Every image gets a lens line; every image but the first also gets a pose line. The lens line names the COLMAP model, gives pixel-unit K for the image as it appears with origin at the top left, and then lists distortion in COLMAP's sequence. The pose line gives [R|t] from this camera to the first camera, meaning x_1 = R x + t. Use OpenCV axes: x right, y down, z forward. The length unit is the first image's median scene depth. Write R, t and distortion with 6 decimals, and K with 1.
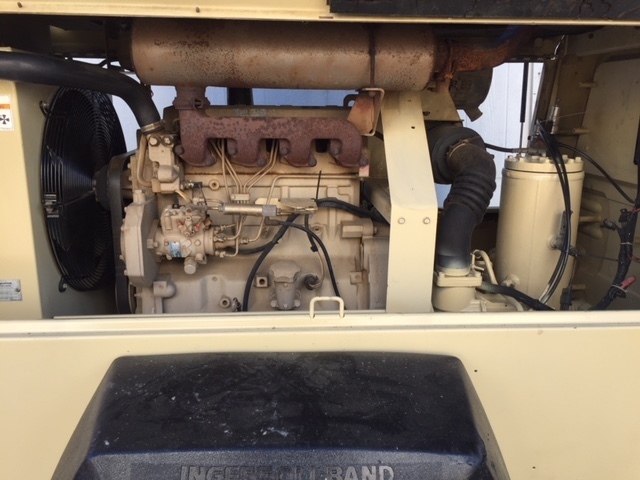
lens RADIAL K [[542.4, 0, 315.2], [0, 542.4, 240.3], [0, 0, 1]] dist [0.012818, -0.004556]
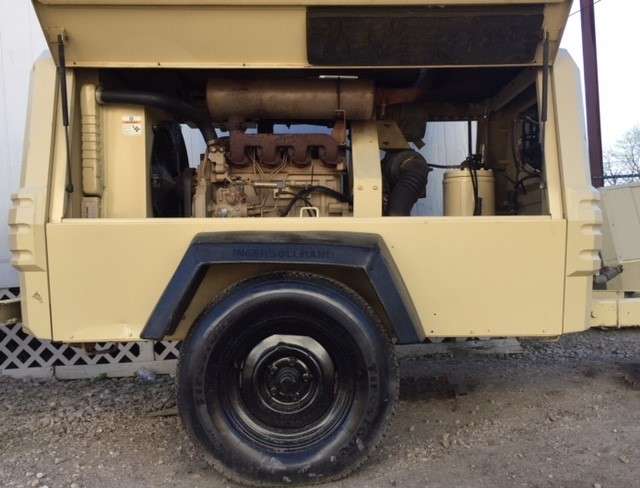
lens RADIAL K [[585.8, 0, 323.3], [0, 585.8, 242.7], [0, 0, 1]] dist [0.009097, 0.000000]
pose [[0.998843, -0.018527, -0.044379, 0.115775], [0.008074, 0.974320, -0.225024, 0.501252], [0.047409, 0.224405, 0.973342, -0.677320]]
